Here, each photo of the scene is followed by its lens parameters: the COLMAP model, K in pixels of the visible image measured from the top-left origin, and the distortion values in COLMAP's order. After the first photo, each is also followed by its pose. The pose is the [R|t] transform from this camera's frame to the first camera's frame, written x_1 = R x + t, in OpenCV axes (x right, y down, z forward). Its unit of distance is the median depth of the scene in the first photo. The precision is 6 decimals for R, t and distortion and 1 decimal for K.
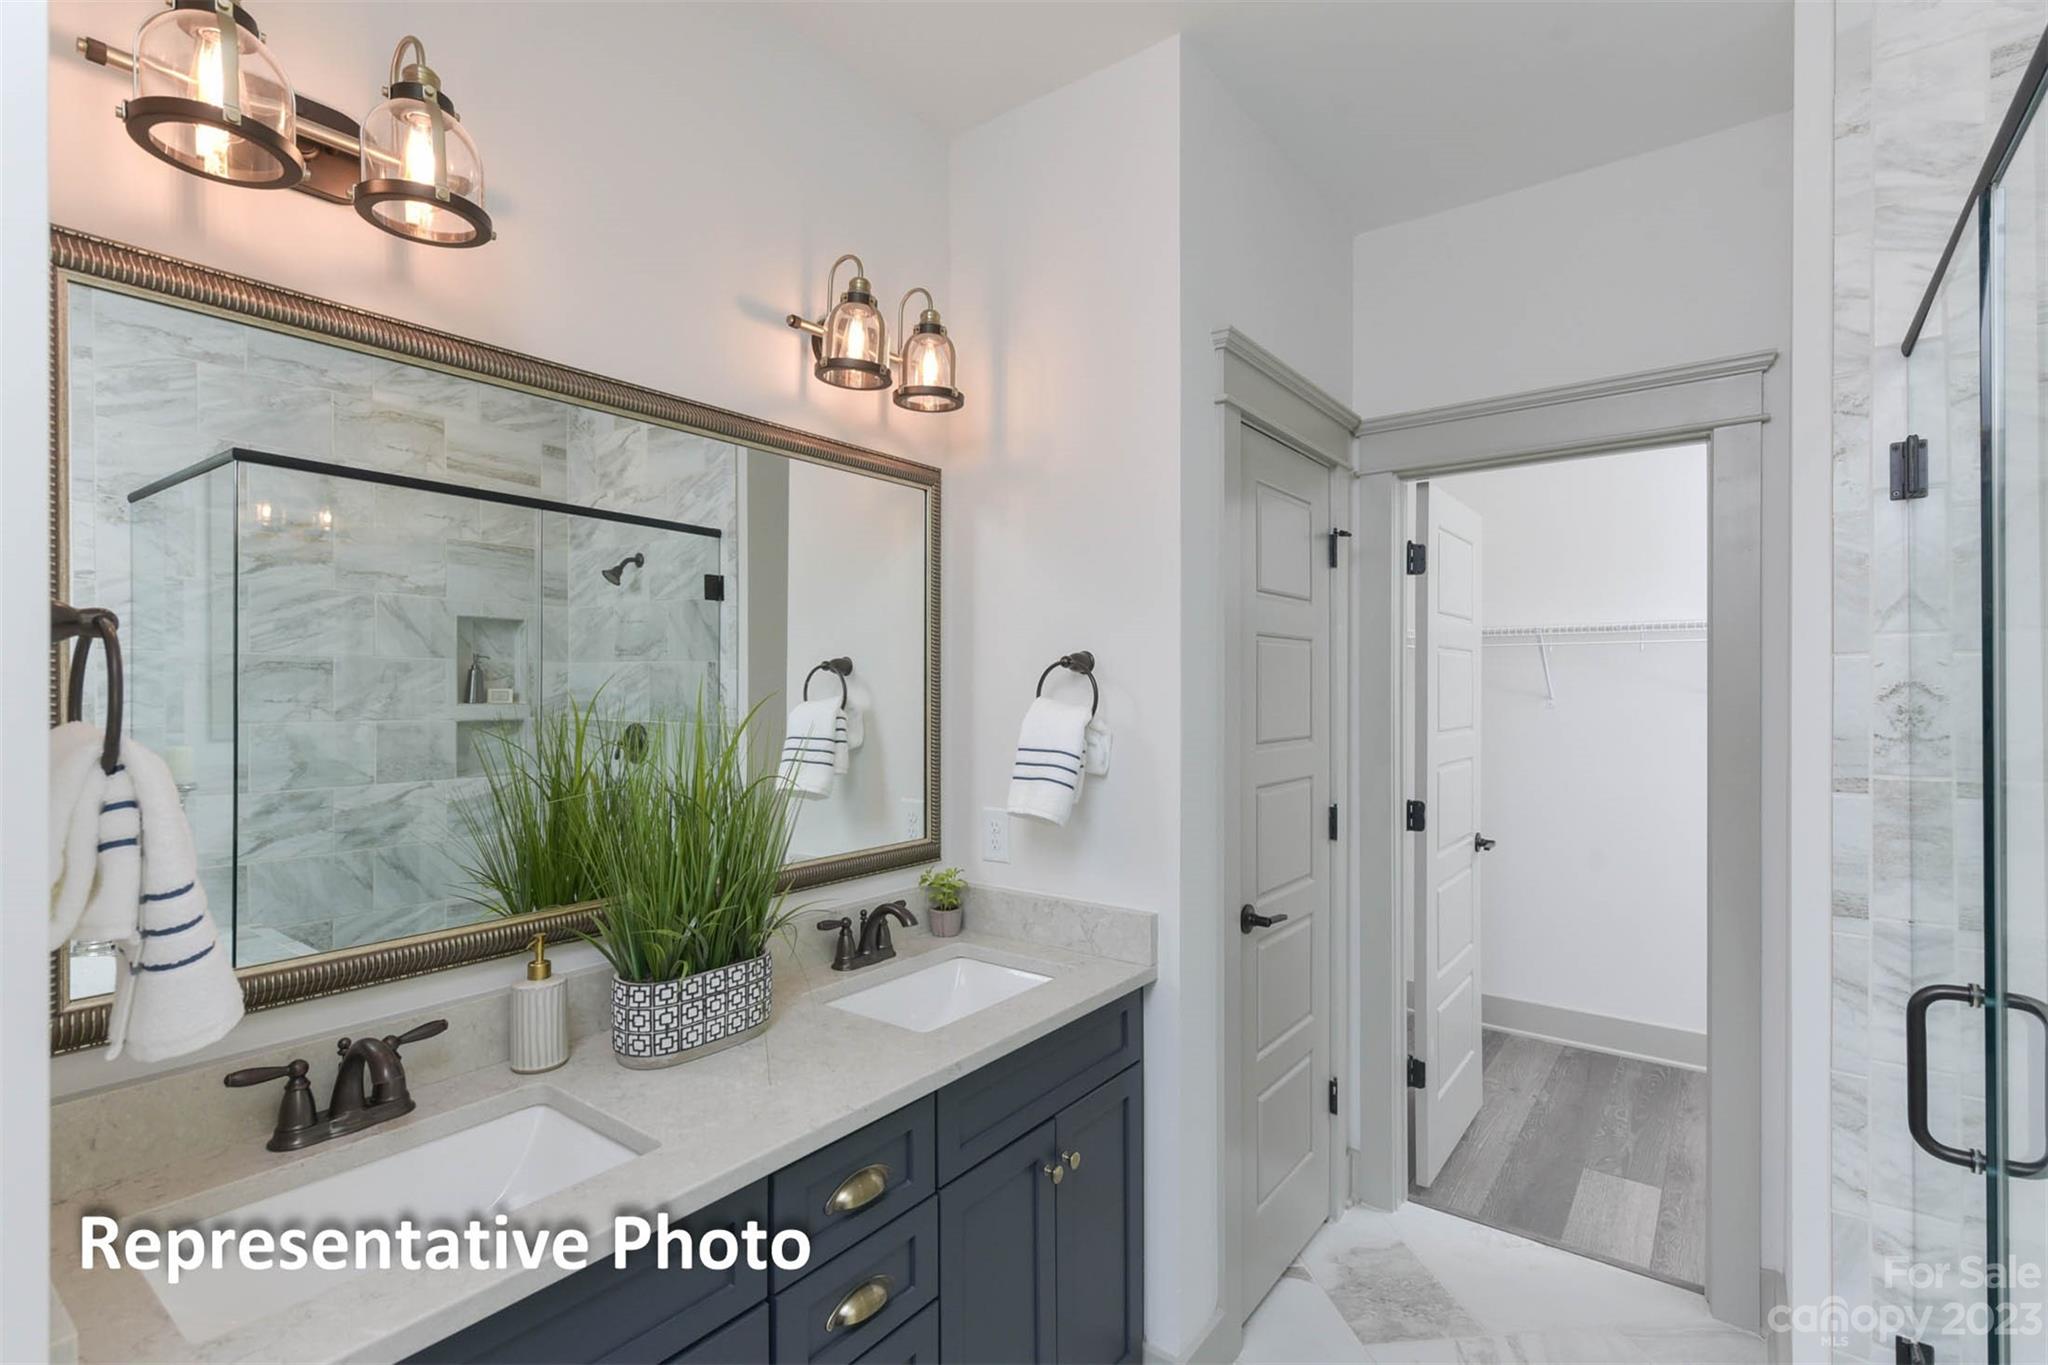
lens RADIAL K [[931.4, 0, 1005.3], [0, 931.4, 709.0], [0, 0, 1]] dist [0.003274, -0.000154]
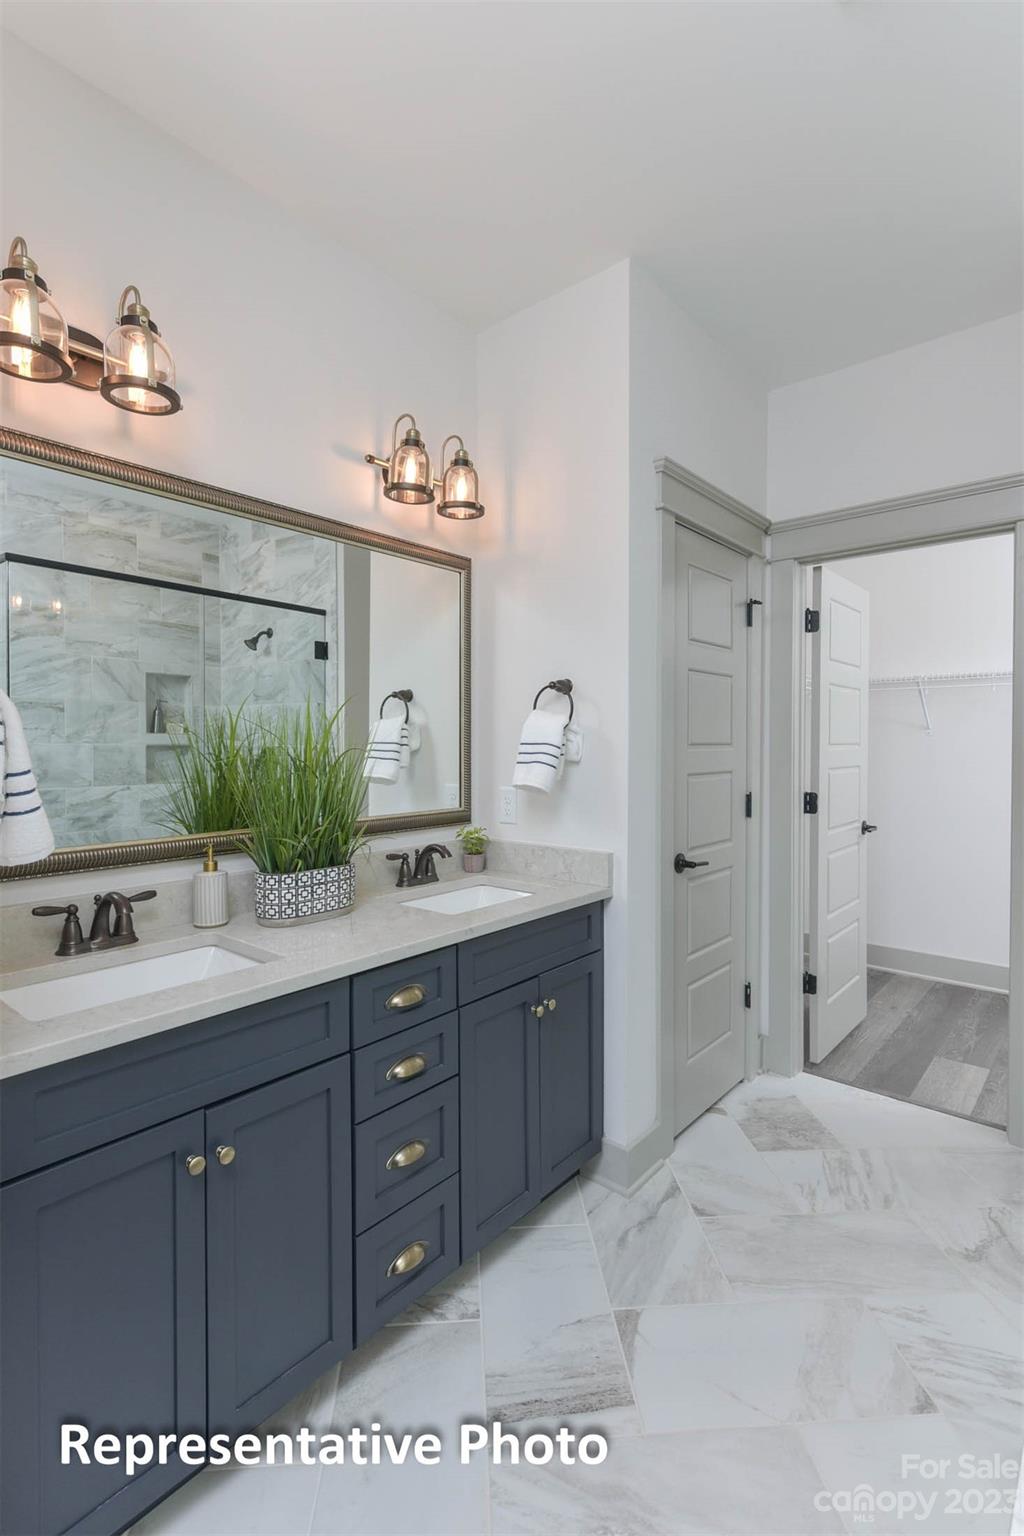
lens RADIAL K [[715.0, 0, 512.0], [0, 715.0, 768.0], [0, 0, 1]] dist [0.004204, 0.000215]
pose [[0.998863, -0.001435, -0.047650, 0.052113], [0.001834, 0.999964, 0.008332, 0.068330], [0.047636, -0.008410, 0.998829, -0.137402]]
